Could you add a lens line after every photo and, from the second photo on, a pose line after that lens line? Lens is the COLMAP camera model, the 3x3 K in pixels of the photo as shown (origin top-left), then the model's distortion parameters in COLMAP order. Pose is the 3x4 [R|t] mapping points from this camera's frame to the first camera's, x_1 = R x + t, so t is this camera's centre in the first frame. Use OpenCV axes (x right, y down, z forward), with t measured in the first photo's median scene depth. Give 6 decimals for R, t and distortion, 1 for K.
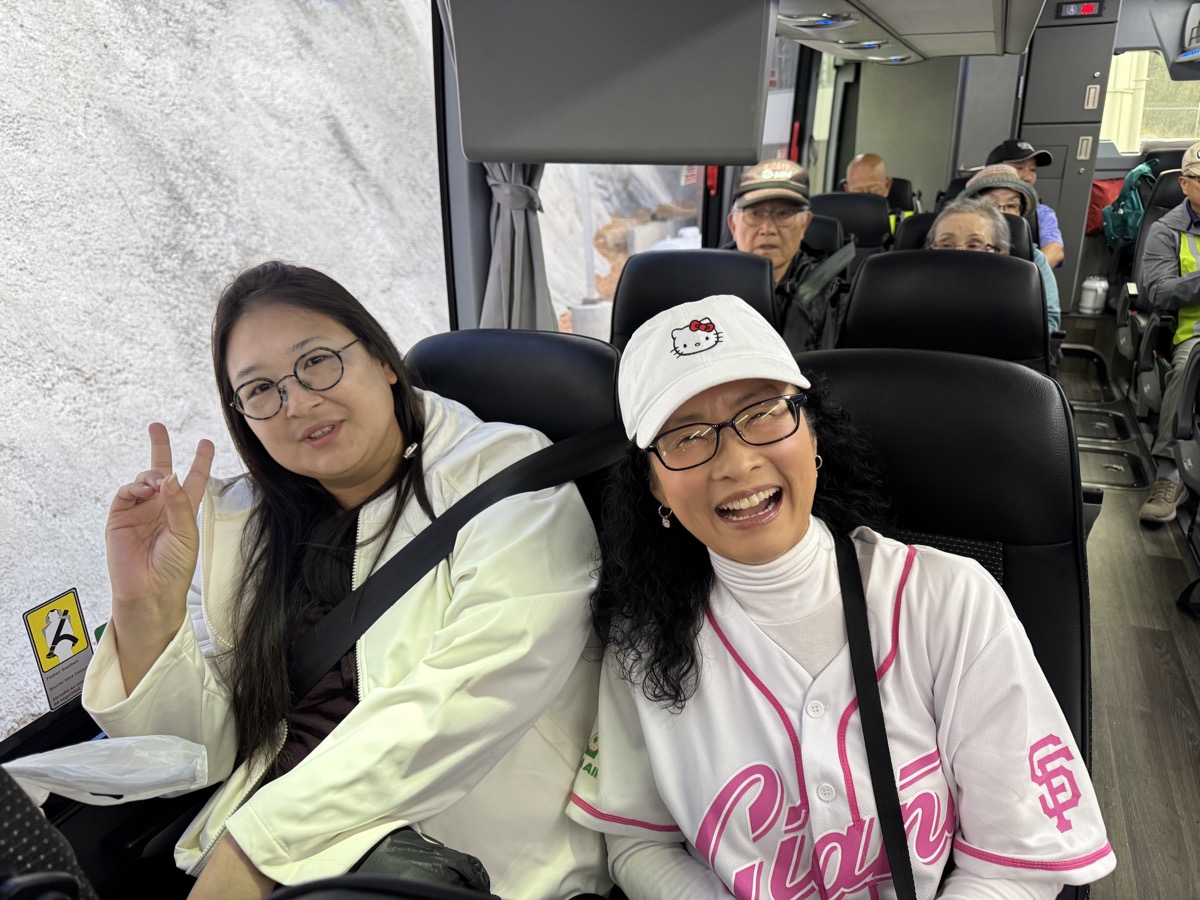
lens RADIAL K [[875.5, 0, 600.0], [0, 875.5, 450.0], [0, 0, 1]] dist [-0.002588, -0.010922]
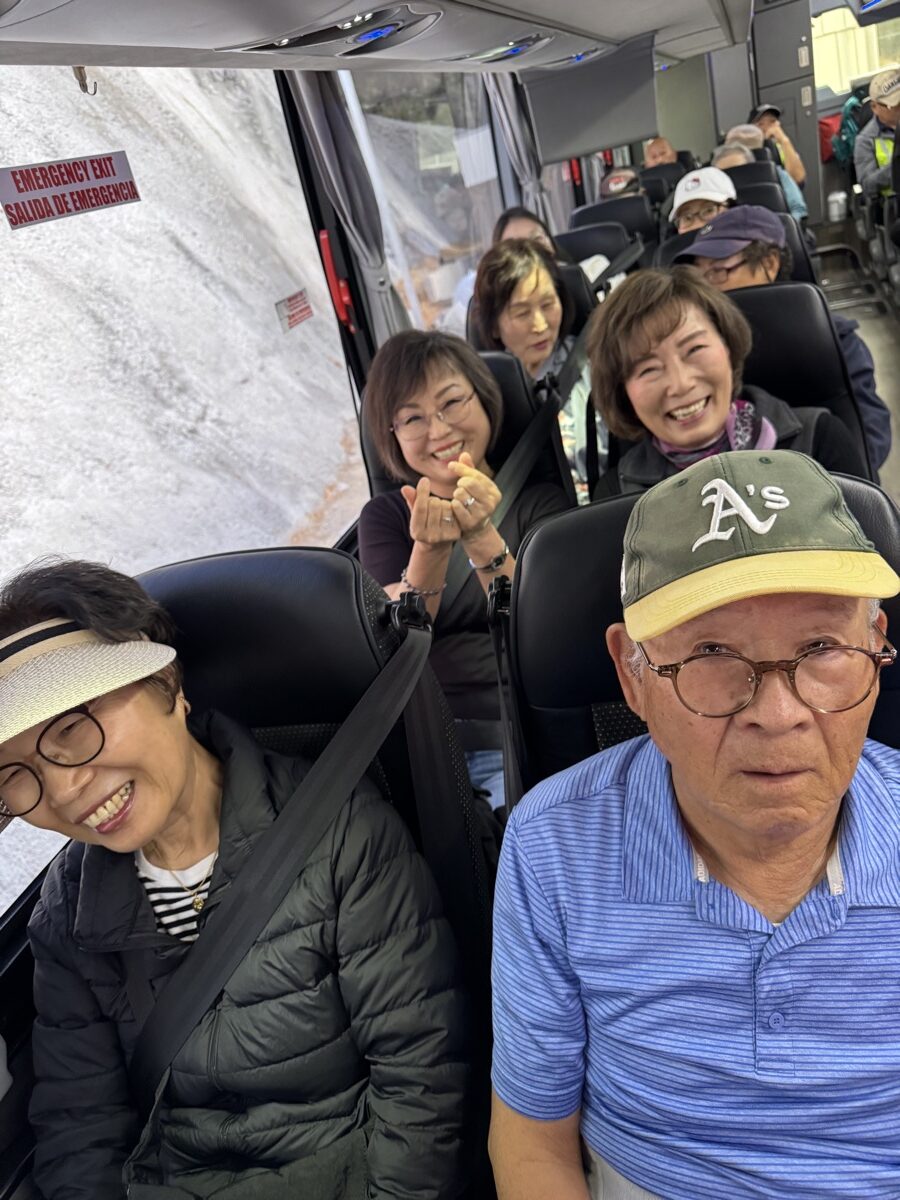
lens RADIAL K [[884.7, 0, 449.5], [0, 884.7, 613.2], [0, 0, 1]] dist [-0.008036, -0.002648]
pose [[0.968058, -0.250676, 0.005068, -0.144190], [0.248891, 0.963216, 0.101330, 0.114133], [-0.030283, -0.096832, 0.994840, -0.319315]]
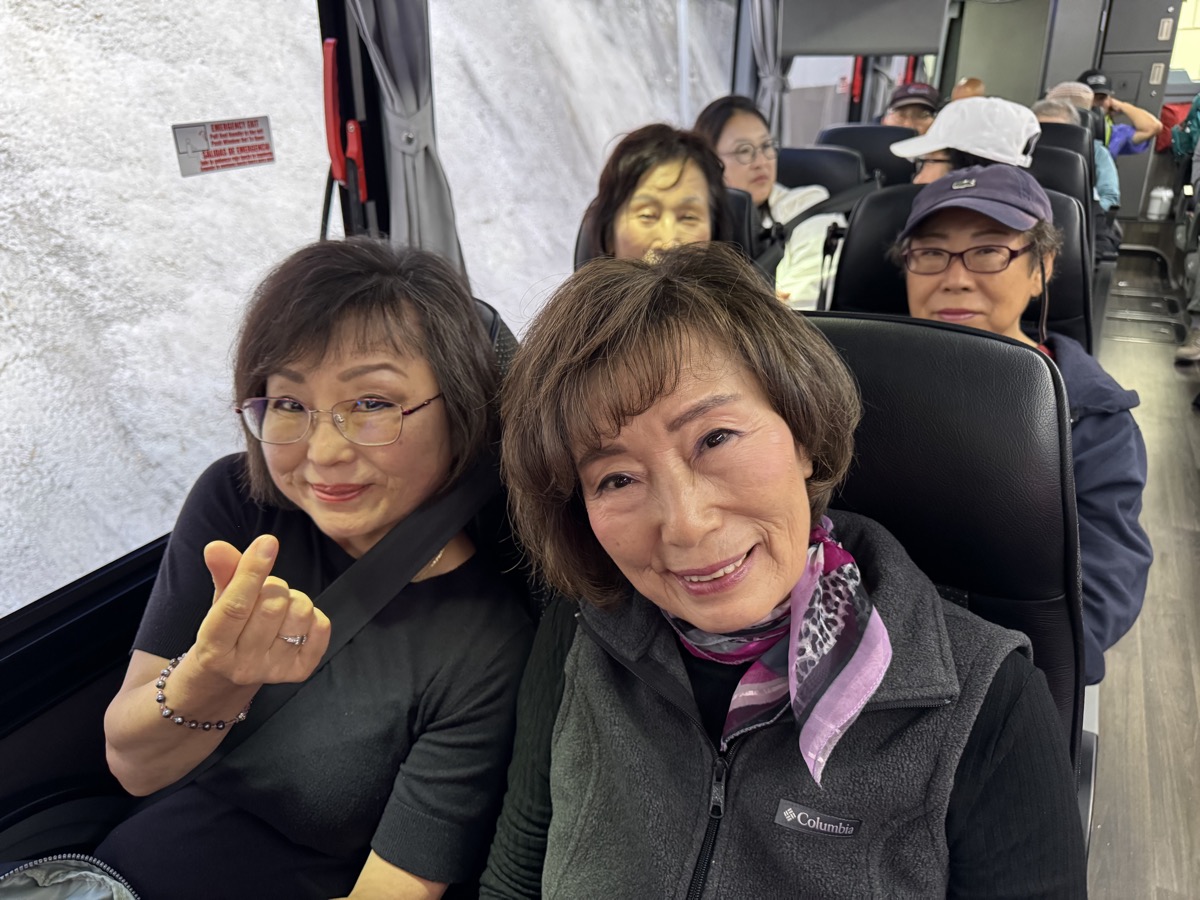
lens RADIAL K [[881.7, 0, 599.3], [0, 881.7, 456.8], [0, 0, 1]] dist [-0.012536, -0.004205]
pose [[0.997299, 0.026372, -0.068557, -0.075599], [-0.022128, 0.997835, 0.061939, 0.084954], [0.070042, -0.060255, 0.995723, -0.193050]]
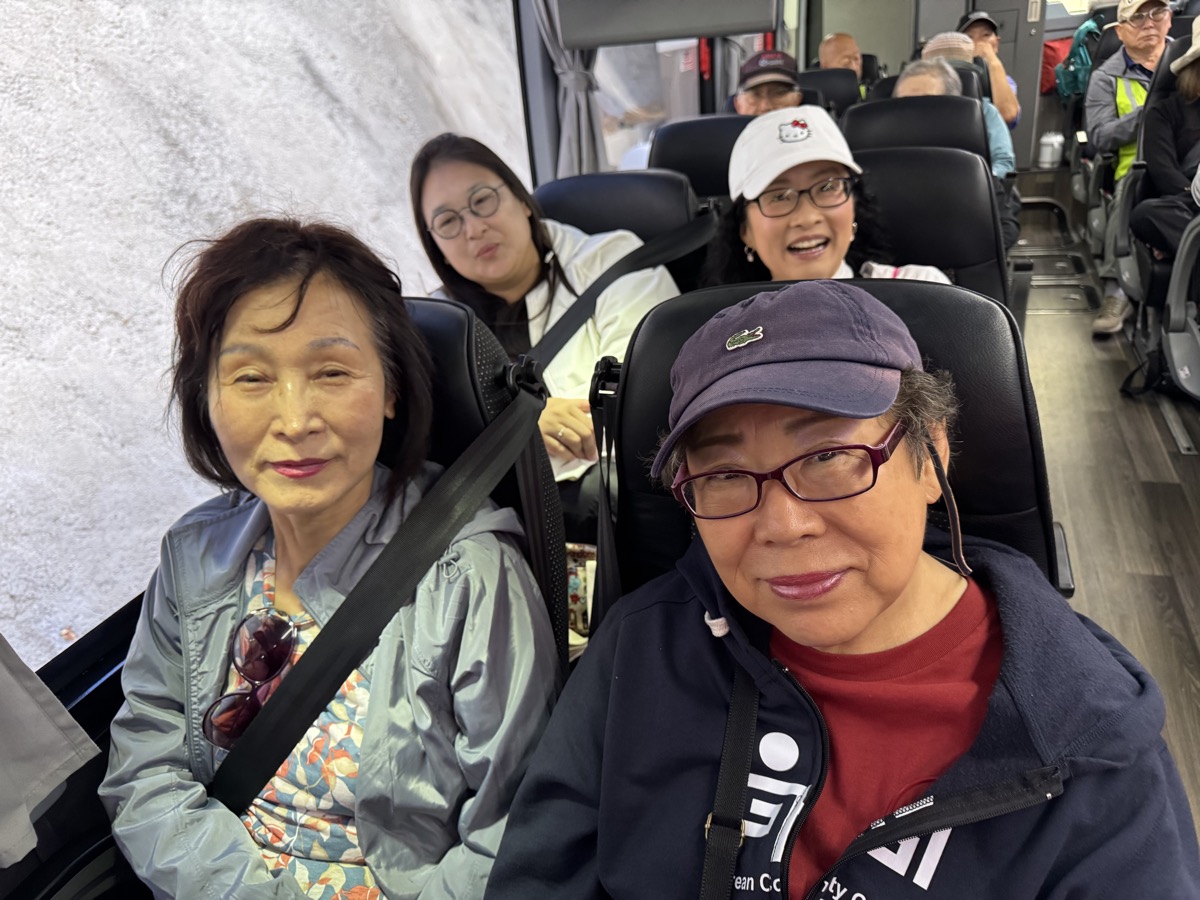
lens RADIAL K [[881.7, 0, 599.3], [0, 881.7, 456.8], [0, 0, 1]] dist [-0.012536, -0.004205]
pose [[0.995116, -0.098310, 0.008933, -0.032948], [0.097073, 0.990982, 0.092370, 0.036814], [-0.017934, -0.091052, 0.995685, -0.088714]]
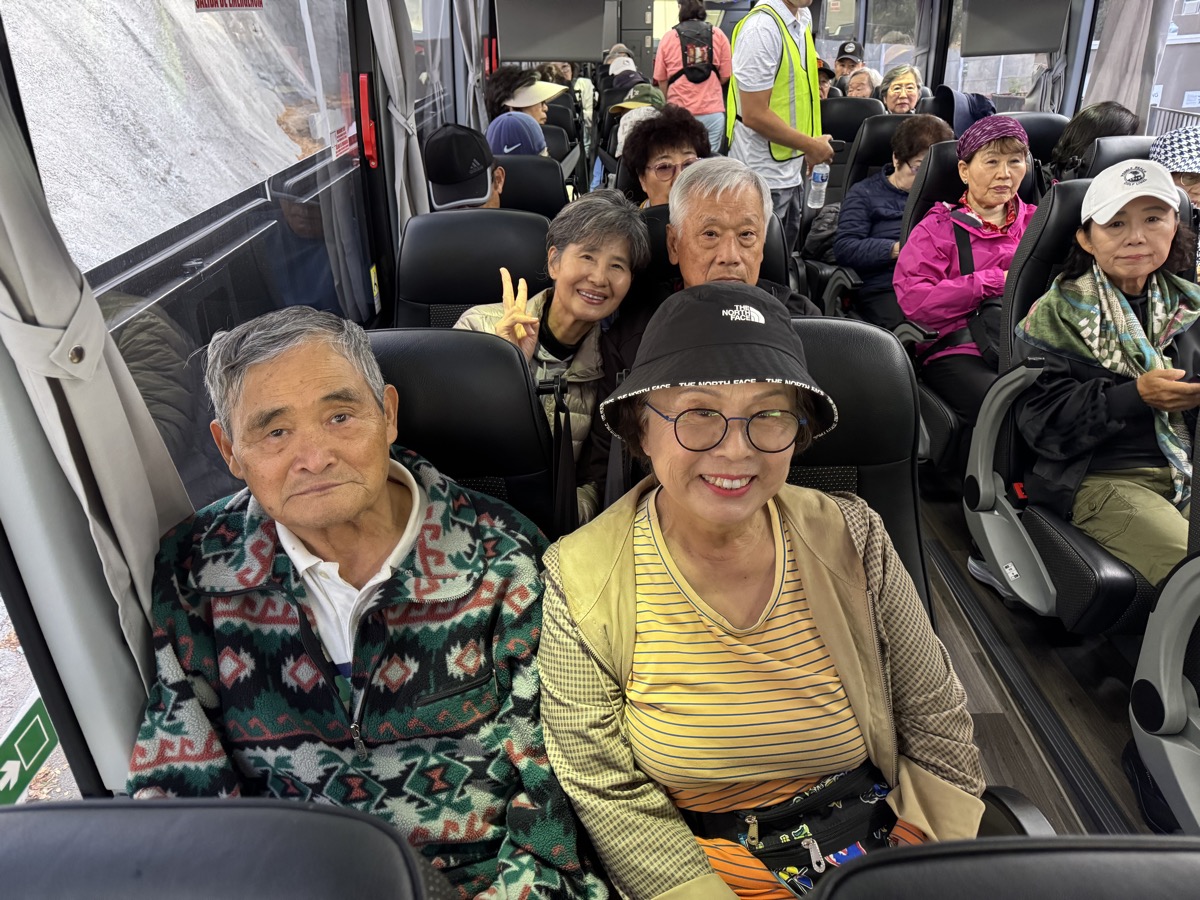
lens RADIAL K [[896.6, 0, 600.0], [0, 896.6, 450.0], [0, 0, 1]] dist [0.005890, 0.005230]
pose [[0.911592, -0.162573, 0.377586, -0.443970], [0.127453, 0.984992, 0.116391, 0.298842], [-0.390841, -0.057977, 0.918631, -0.838724]]
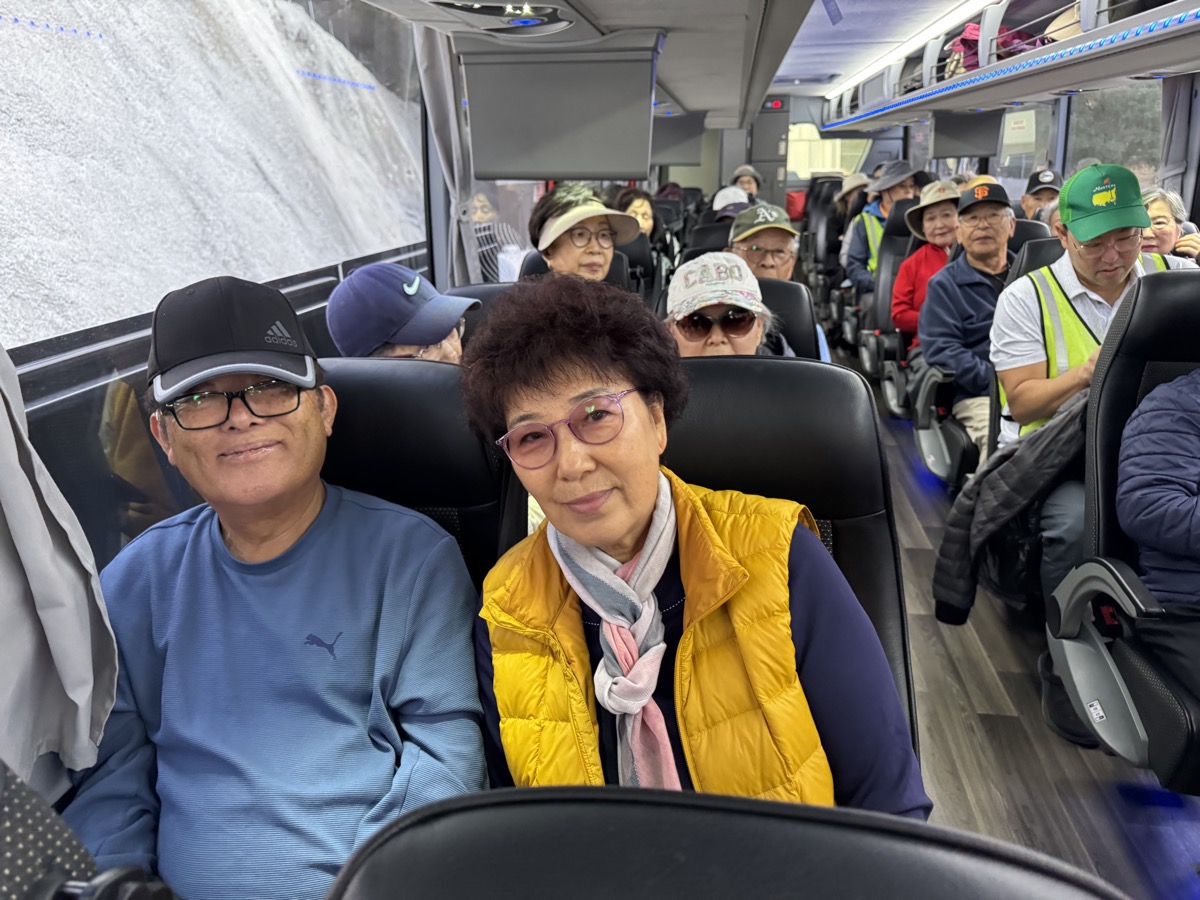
lens RADIAL K [[884.7, 0, 599.2], [0, 884.7, 462.8], [0, 0, 1]] dist [-0.008036, -0.002648]
pose [[0.965065, -0.073747, 0.251418, -0.291046], [0.081370, 0.996482, -0.020045, 0.231498], [-0.249055, 0.039803, 0.967671, -0.597641]]
